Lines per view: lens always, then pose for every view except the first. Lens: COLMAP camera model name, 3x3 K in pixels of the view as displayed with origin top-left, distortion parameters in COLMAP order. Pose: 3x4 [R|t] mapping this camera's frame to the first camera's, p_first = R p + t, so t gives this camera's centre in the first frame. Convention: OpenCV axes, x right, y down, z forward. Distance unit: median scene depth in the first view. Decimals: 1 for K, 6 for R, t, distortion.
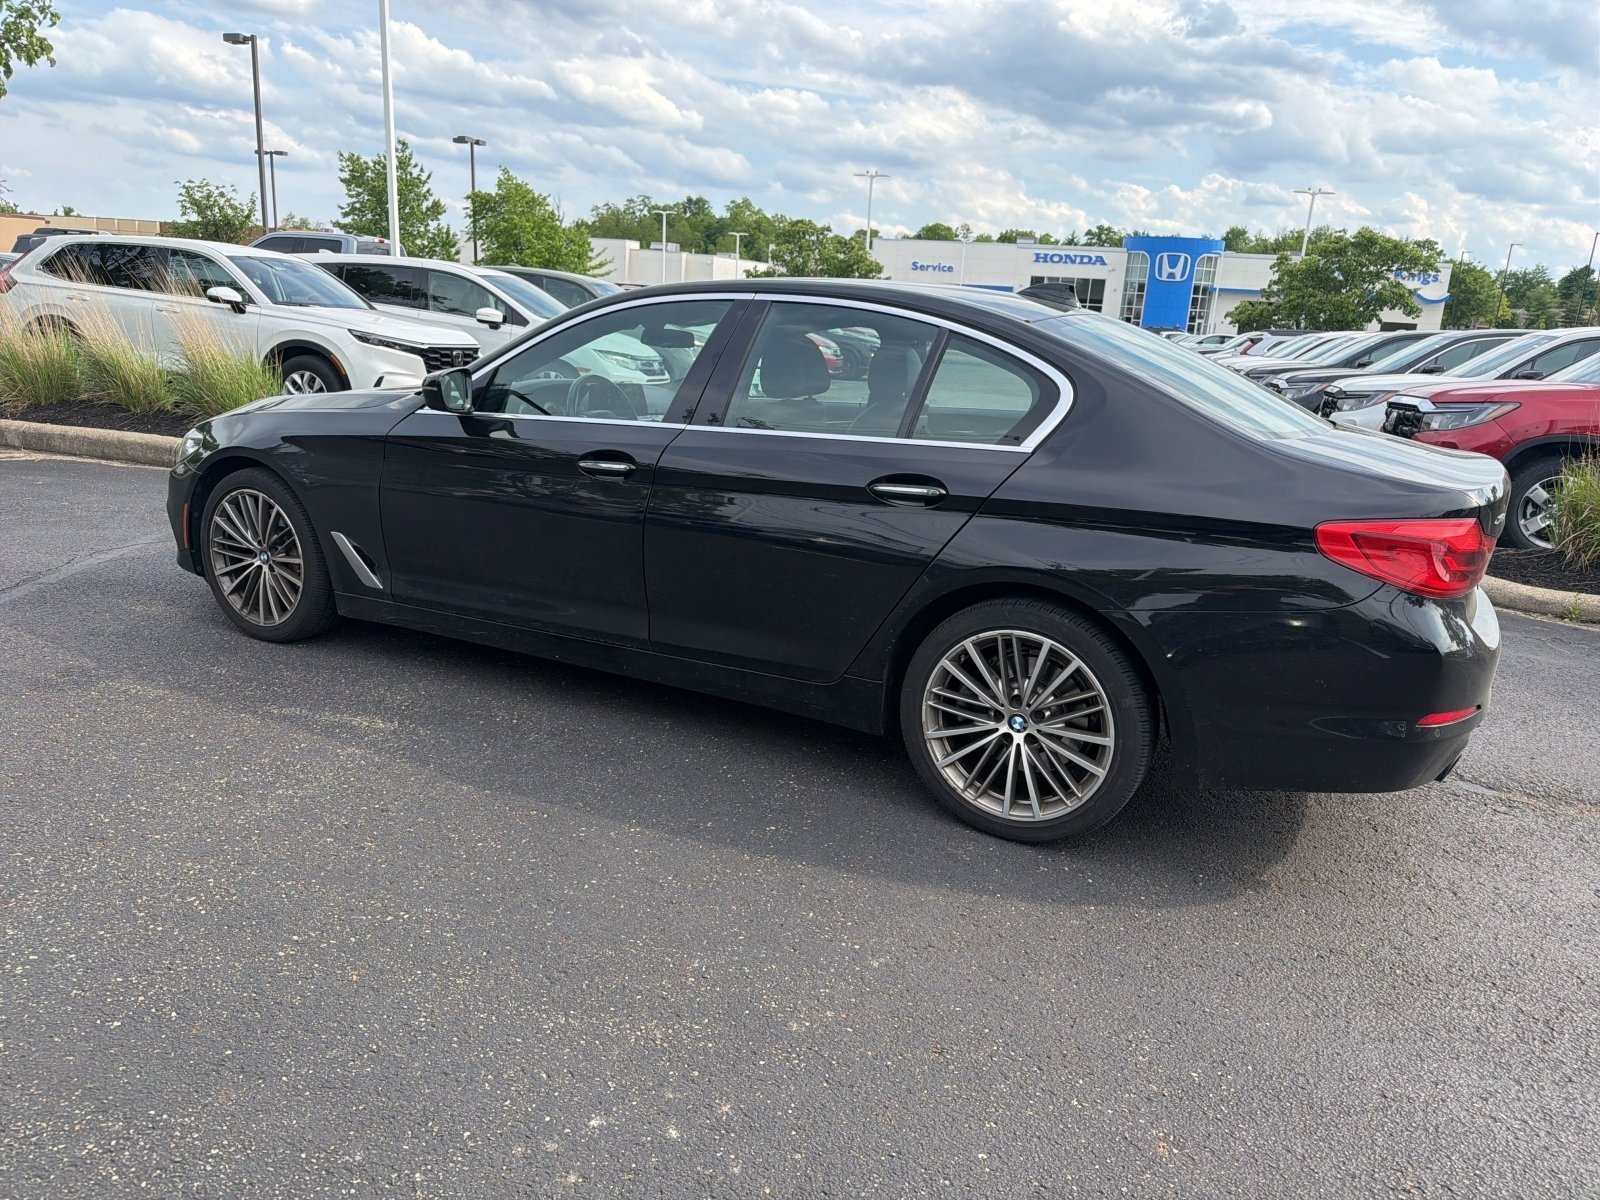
lens RADIAL K [[1130.5, 0, 801.1], [0, 1130.5, 601.7], [0, 0, 1]] dist [0.024380, -0.029453]
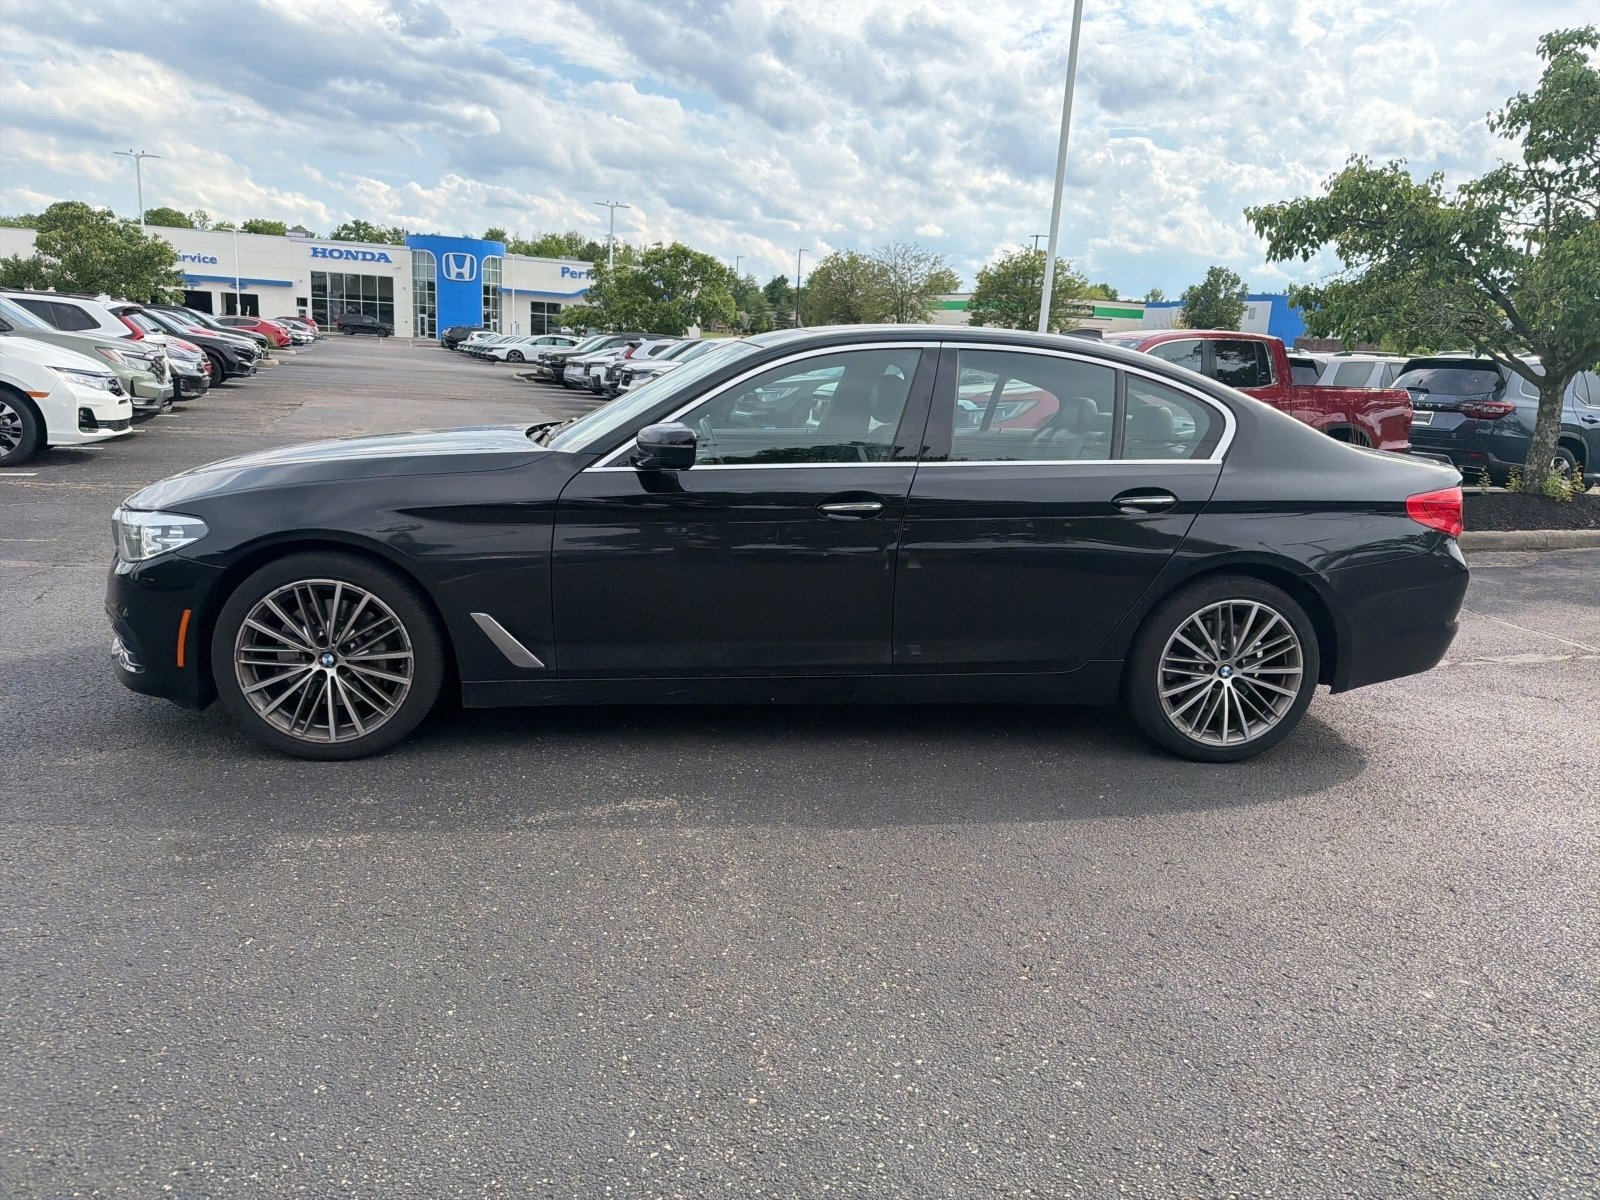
lens RADIAL K [[1131.6, 0, 802.6], [0, 1131.6, 595.1], [0, 0, 1]] dist [0.022900, -0.025705]
pose [[0.817137, -0.138263, 0.559617, -0.275288], [0.140300, 0.989318, 0.039567, -0.029519], [-0.559110, 0.046183, 0.827806, 0.055621]]
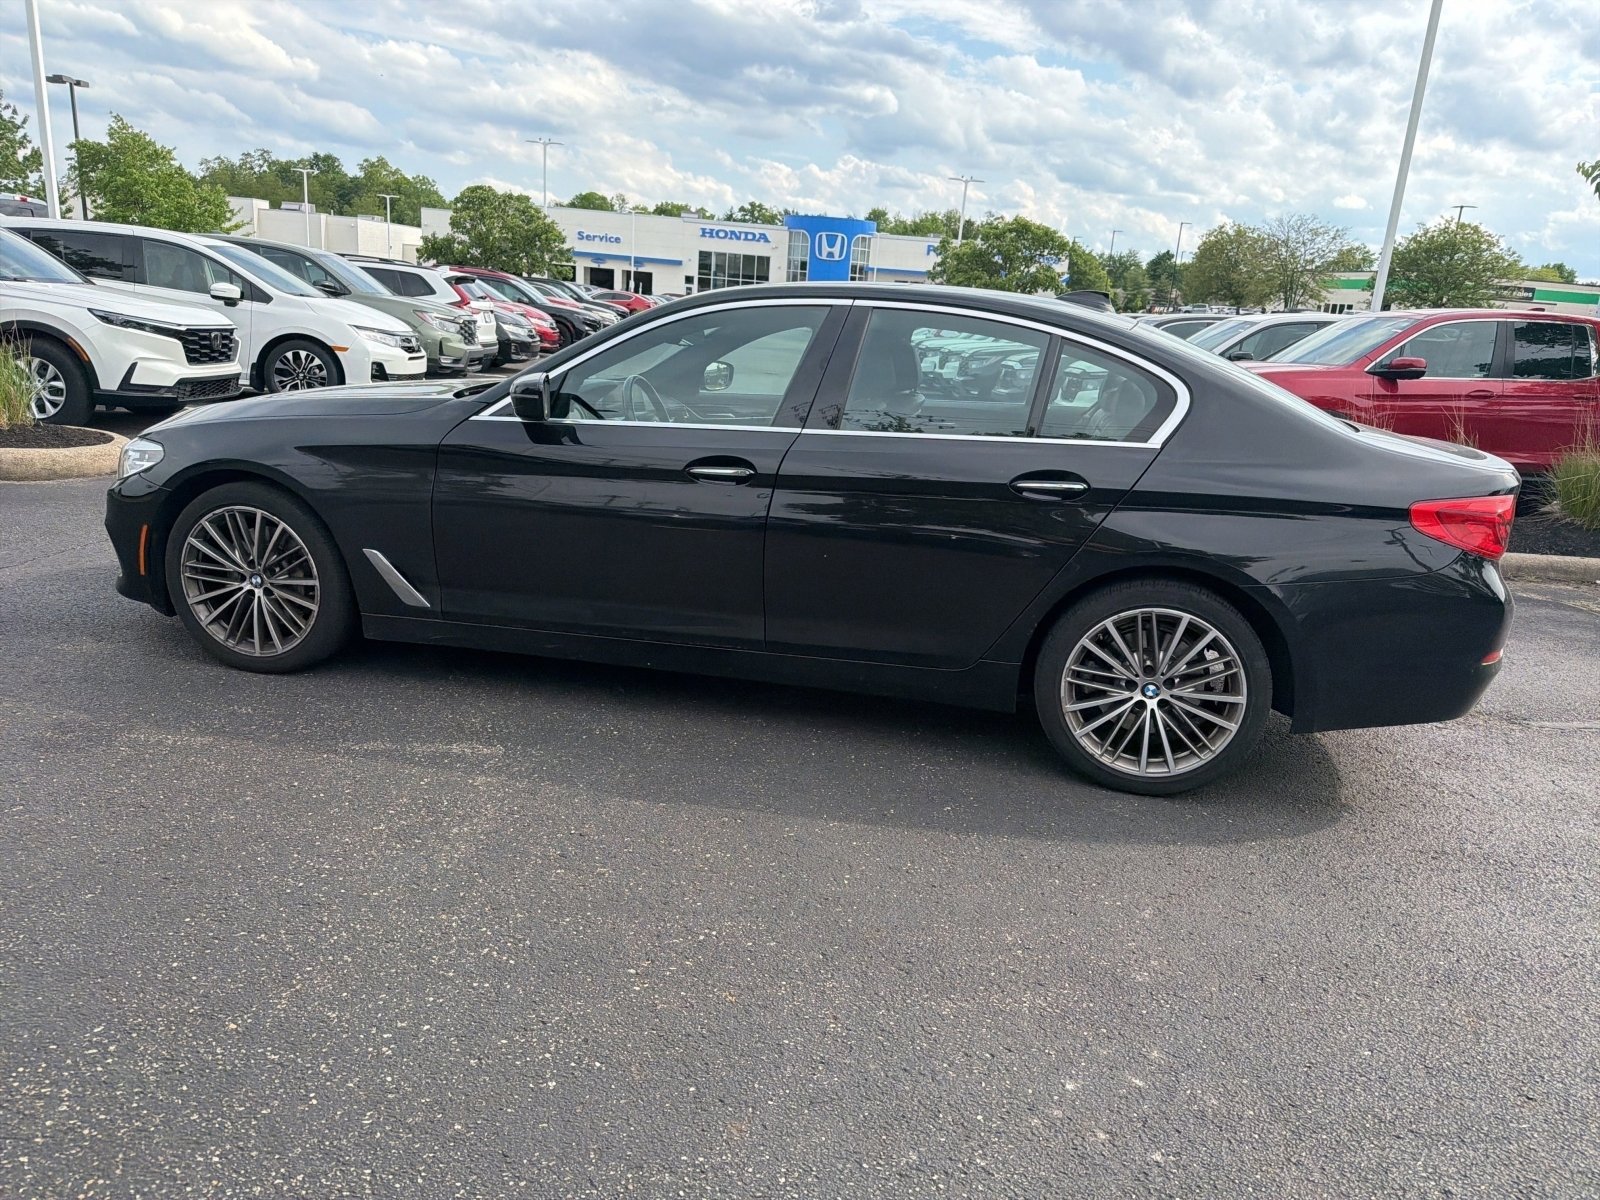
lens RADIAL K [[1130.5, 0, 800.1], [0, 1130.5, 607.9], [0, 0, 1]] dist [0.024380, -0.029453]
pose [[0.957671, -0.066772, 0.280013, -0.133973], [0.058948, 0.997602, 0.036281, -0.010530], [-0.281764, -0.018239, 0.959310, 0.006472]]
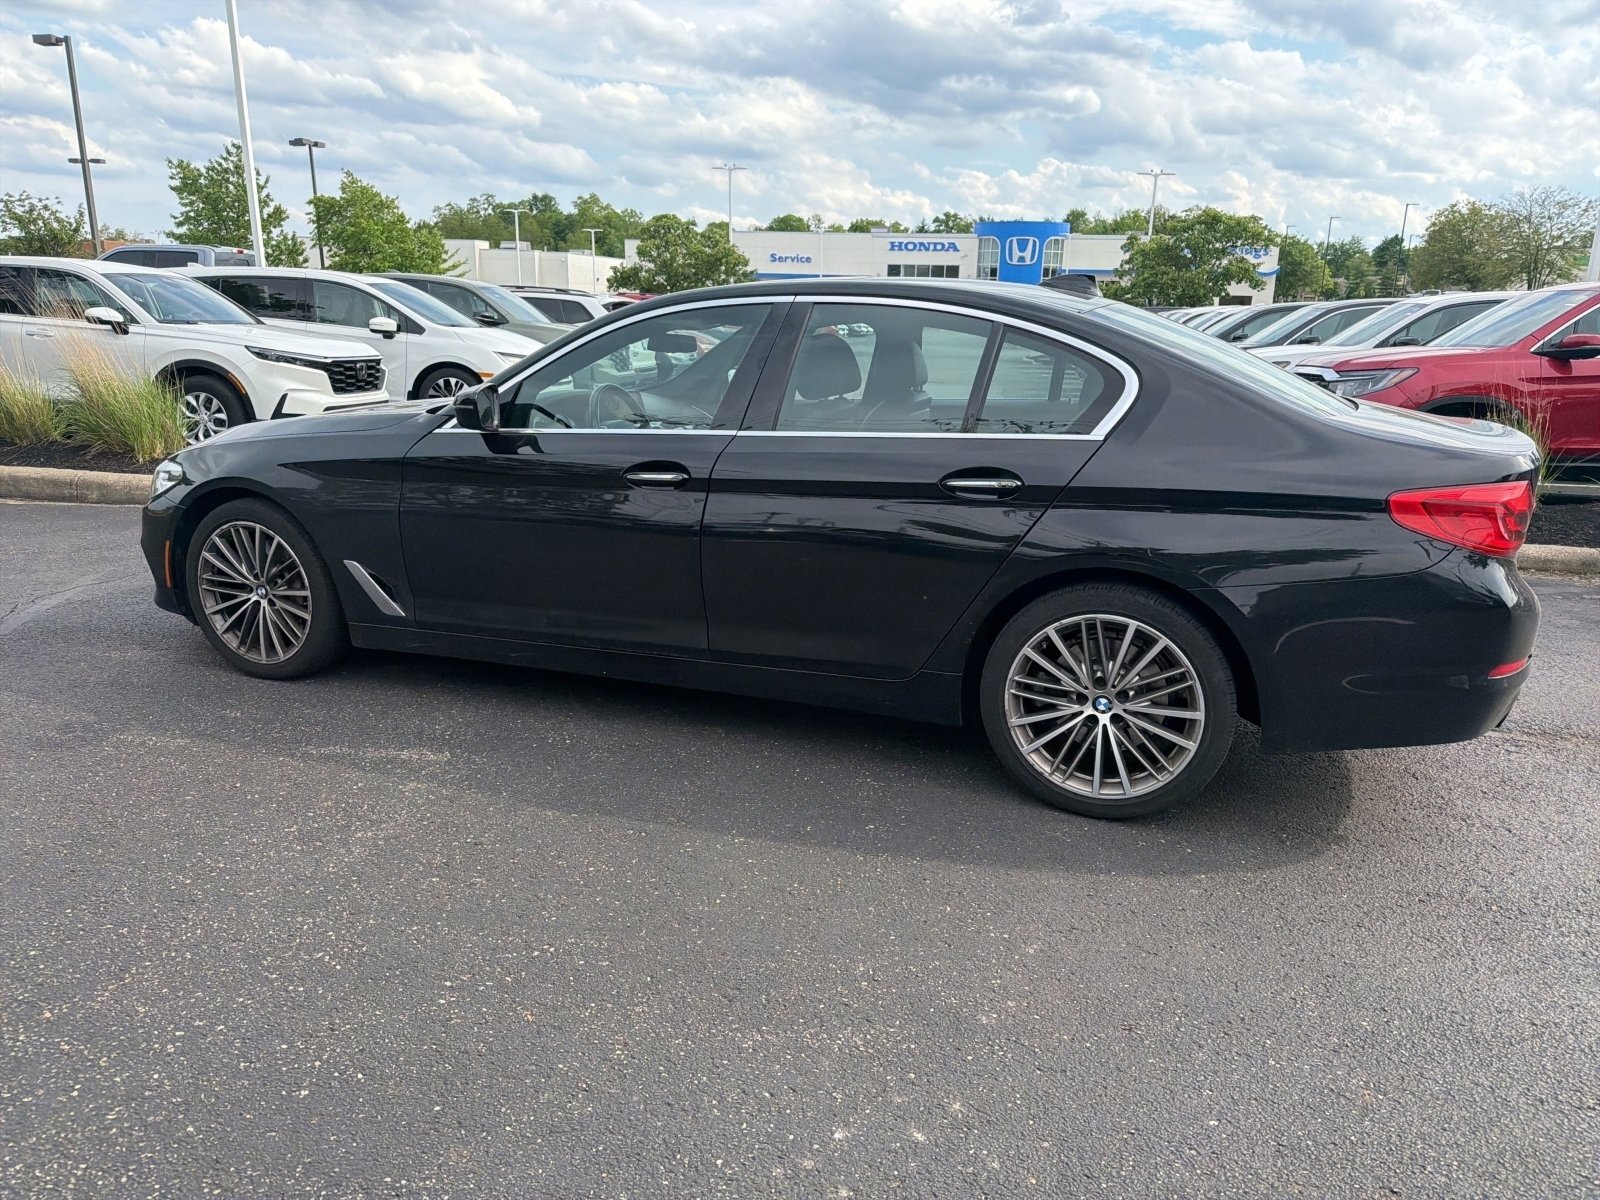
lens RADIAL K [[1130.5, 0, 799.6], [0, 1130.5, 603.0], [0, 0, 1]] dist [0.024380, -0.029453]
pose [[0.991754, -0.067694, 0.108821, -0.055665], [0.066951, 0.997701, 0.010476, -0.004031], [-0.109280, -0.003104, 0.994006, 0.002335]]
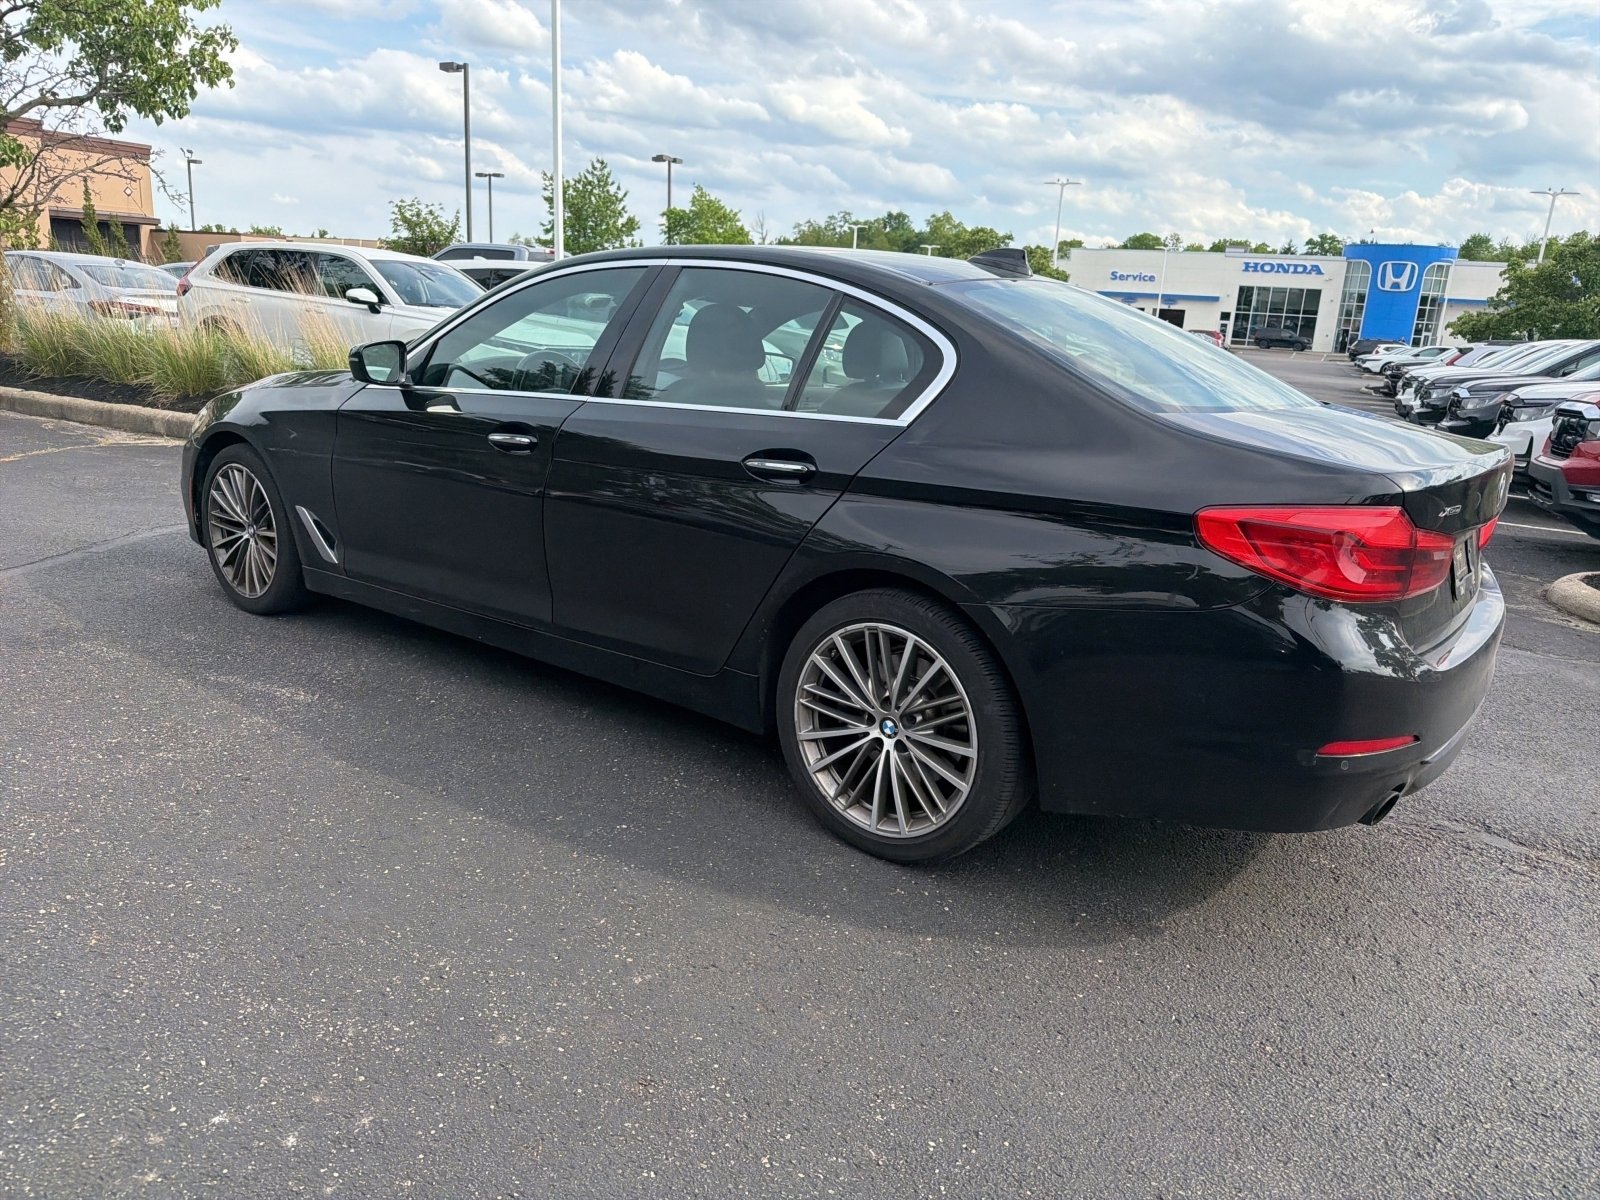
lens RADIAL K [[1131.6, 0, 805.1], [0, 1131.6, 597.7], [0, 0, 1]] dist [0.022900, -0.025705]
pose [[0.986001, 0.039135, -0.162080, 0.079624], [-0.041635, 0.999060, -0.012058, 0.005441], [0.161456, 0.018637, 0.986704, 0.030811]]
